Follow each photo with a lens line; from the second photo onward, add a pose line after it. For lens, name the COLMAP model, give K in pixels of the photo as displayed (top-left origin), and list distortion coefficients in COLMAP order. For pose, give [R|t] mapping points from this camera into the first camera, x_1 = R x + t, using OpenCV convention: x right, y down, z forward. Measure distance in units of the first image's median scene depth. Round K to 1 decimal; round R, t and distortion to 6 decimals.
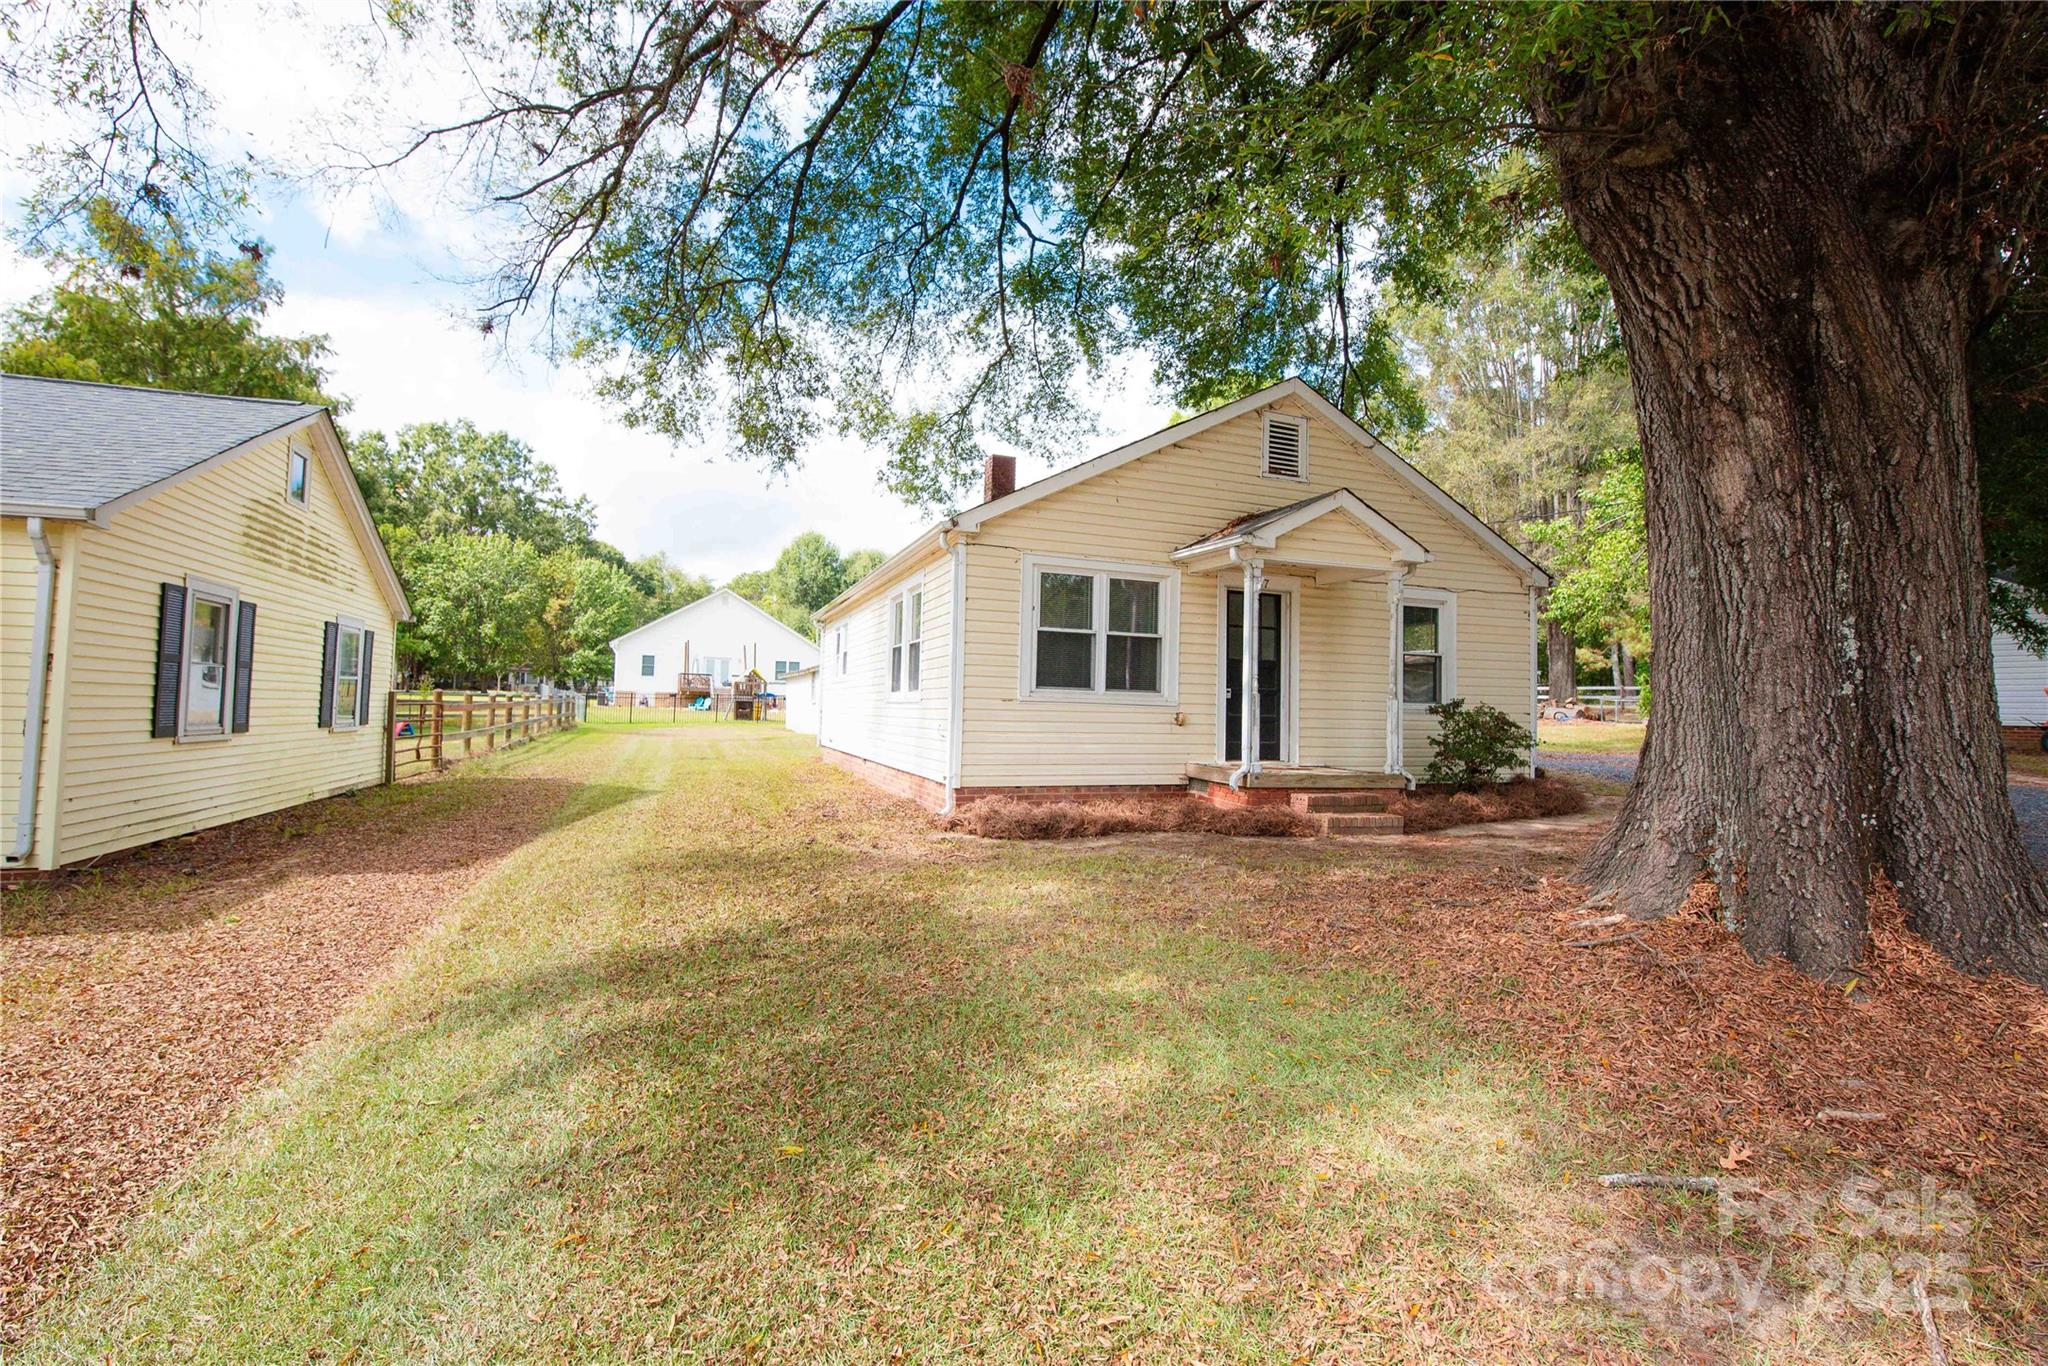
lens RADIAL K [[886.9, 0, 1018.7], [0, 886.9, 675.8], [0, 0, 1]] dist [-0.003281, -0.007428]
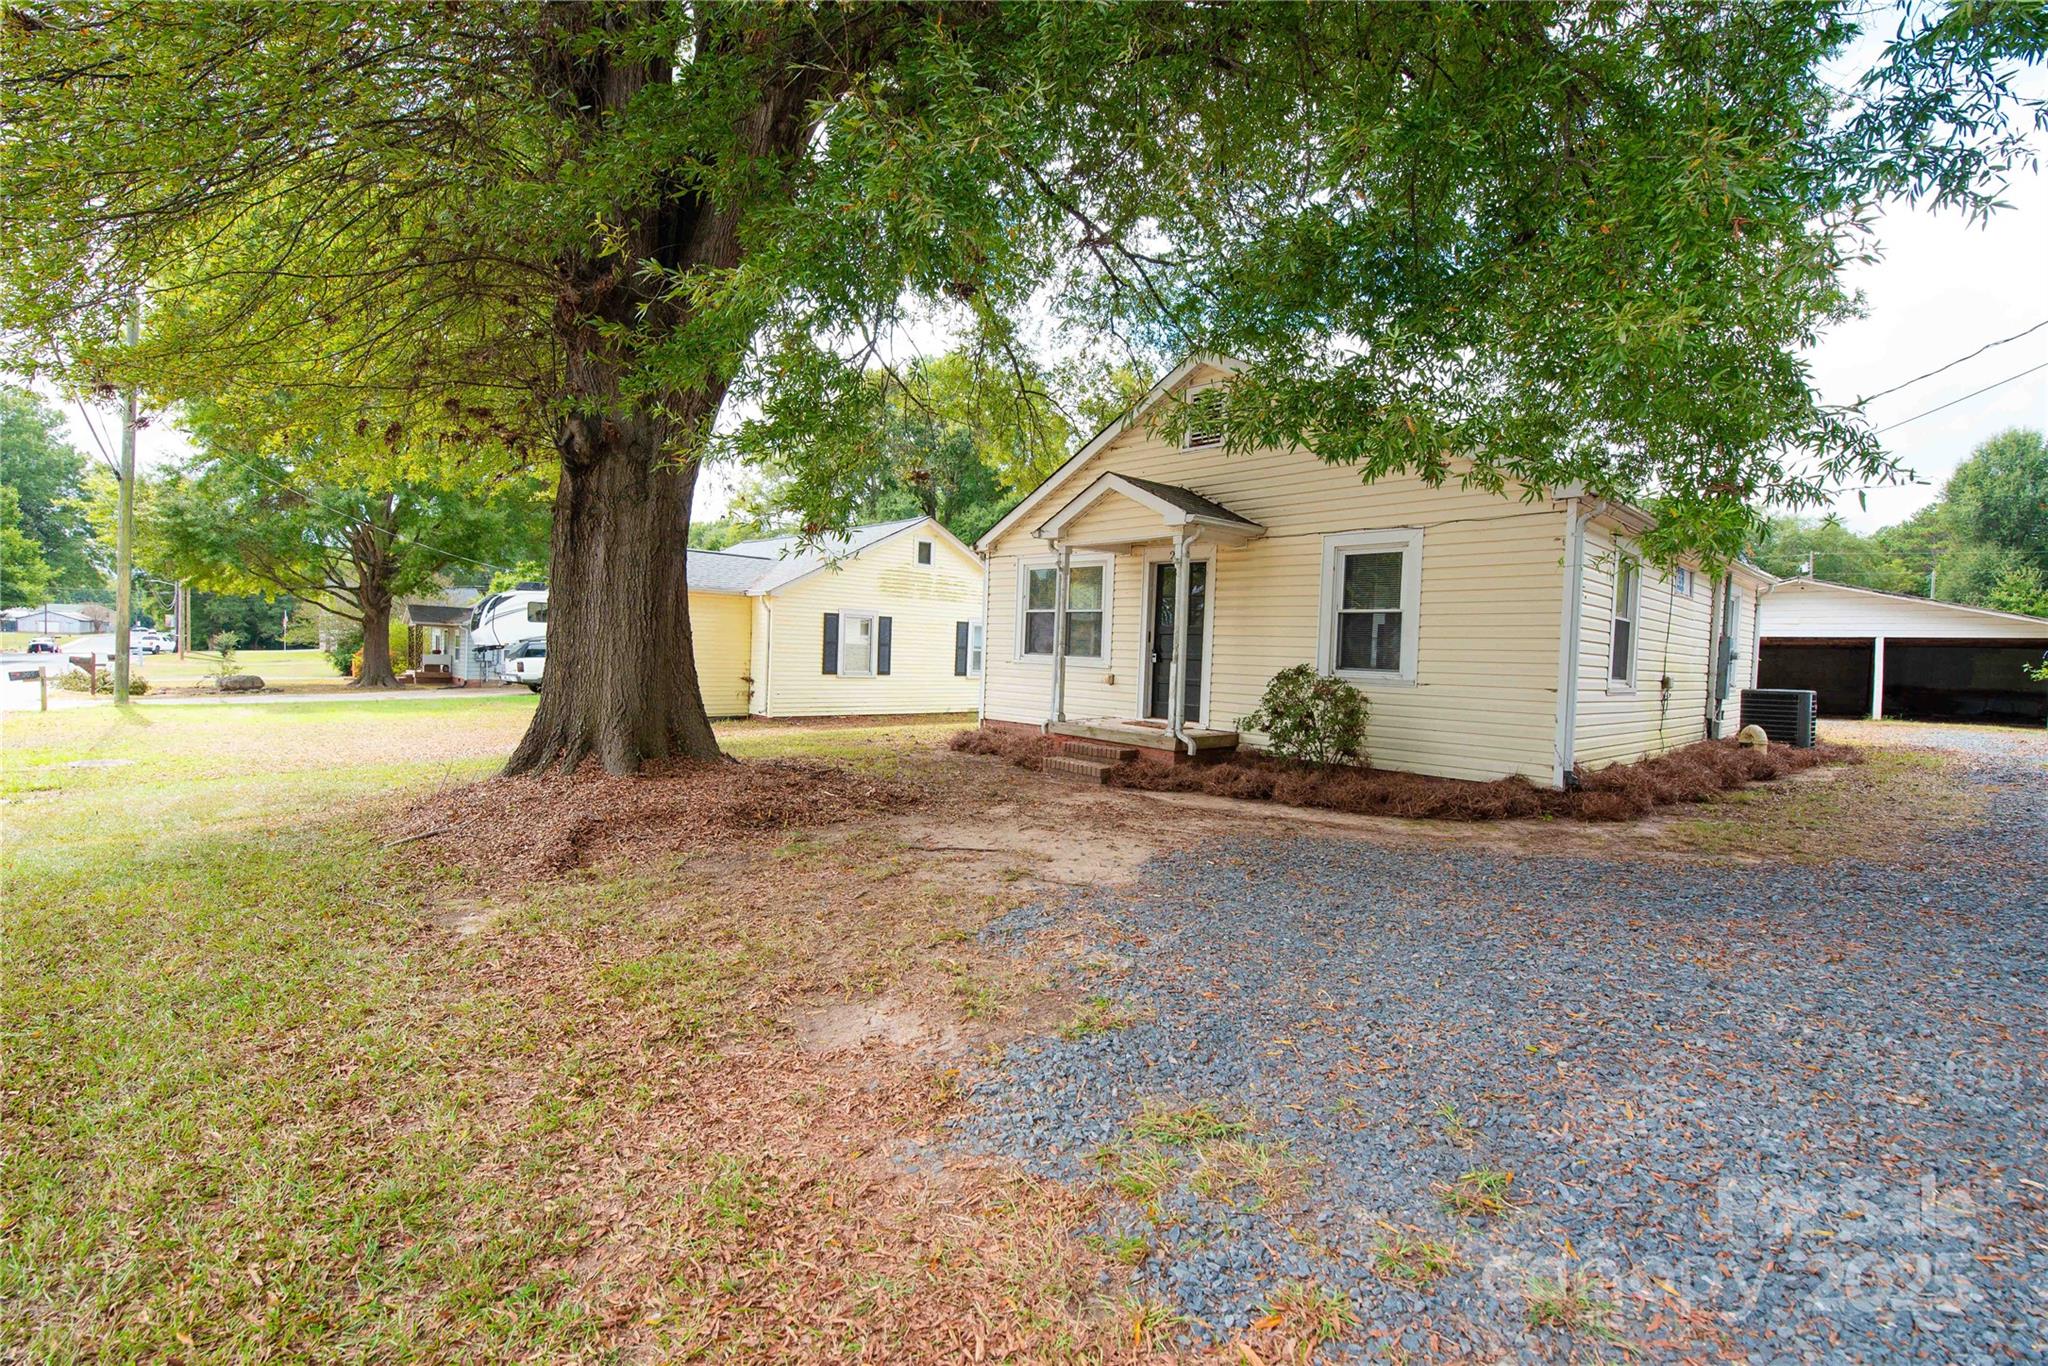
lens RADIAL K [[886.9, 0, 1011.3], [0, 886.9, 680.0], [0, 0, 1]] dist [-0.003281, -0.007428]
pose [[0.369510, 0.022923, -0.928944, 1.198252], [0.010024, 0.999539, 0.028652, 0.013808], [0.929173, -0.019899, 0.369110, 0.417917]]
